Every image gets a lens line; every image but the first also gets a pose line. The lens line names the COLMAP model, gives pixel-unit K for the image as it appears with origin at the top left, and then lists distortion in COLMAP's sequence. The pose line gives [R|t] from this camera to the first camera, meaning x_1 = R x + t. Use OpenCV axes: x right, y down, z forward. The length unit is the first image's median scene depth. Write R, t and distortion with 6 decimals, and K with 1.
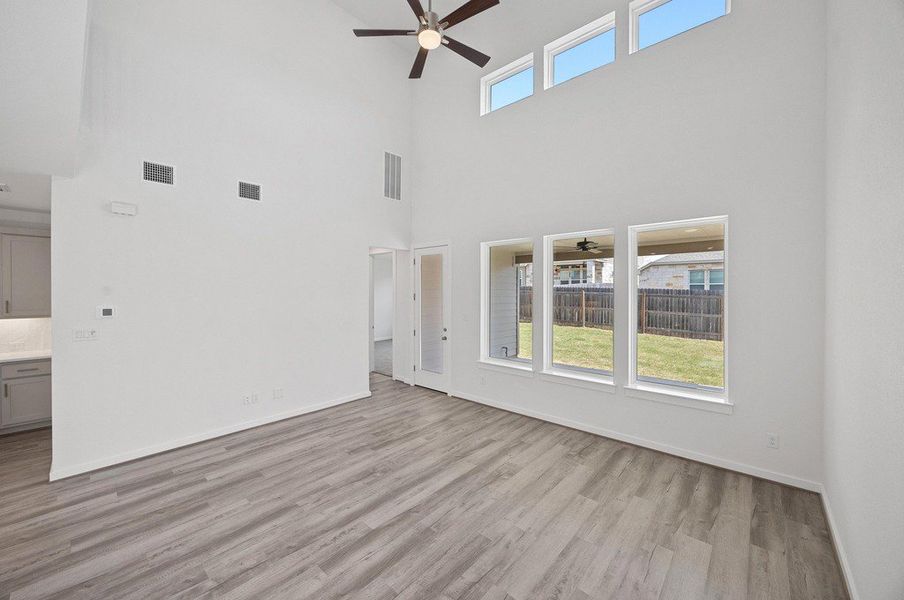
lens RADIAL K [[343.2, 0, 453.4], [0, 343.2, 303.8], [0, 0, 1]] dist [-0.006437, 0.000004]
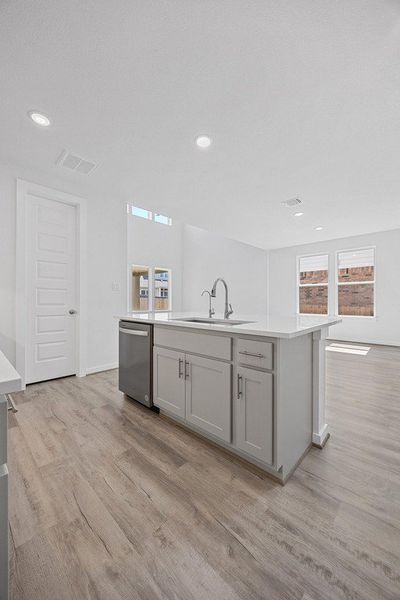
lens RADIAL K [[227.8, 0, 197.5], [0, 227.8, 301.5], [0, 0, 1]] dist [-0.006437, 0.000004]
pose [[0.032364, -0.003581, 0.999470, -2.230680], [0.038313, 0.999263, 0.002339, 0.175615], [-0.998742, 0.038217, 0.032478, 0.538271]]
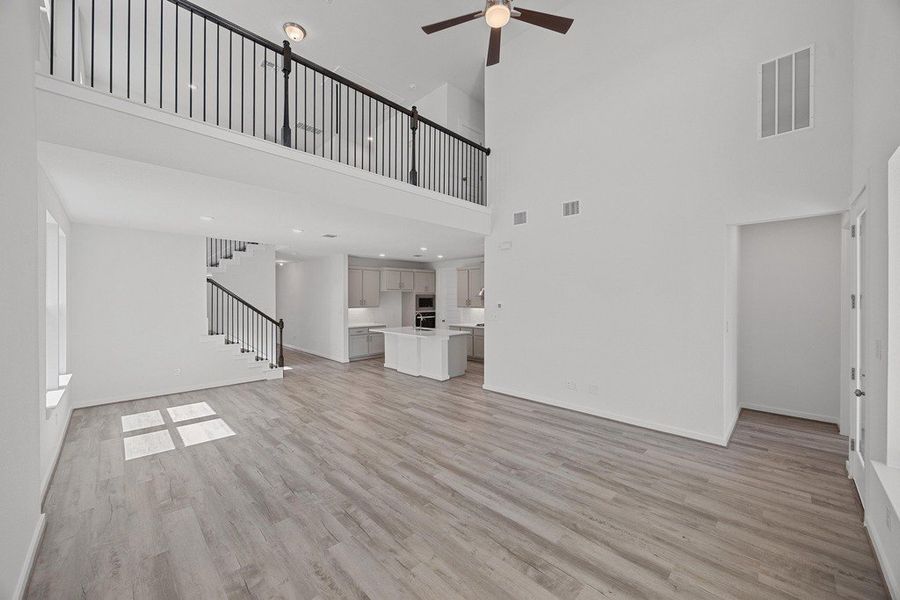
lens RADIAL K [[341.7, 0, 446.3], [0, 341.7, 293.9], [0, 0, 1]] dist [-0.006437, 0.000004]
pose [[-0.065258, -0.012087, -0.997795, 0.776933], [-0.035687, 0.999315, -0.009772, -0.004734], [0.997230, 0.034971, -0.065645, 0.834046]]
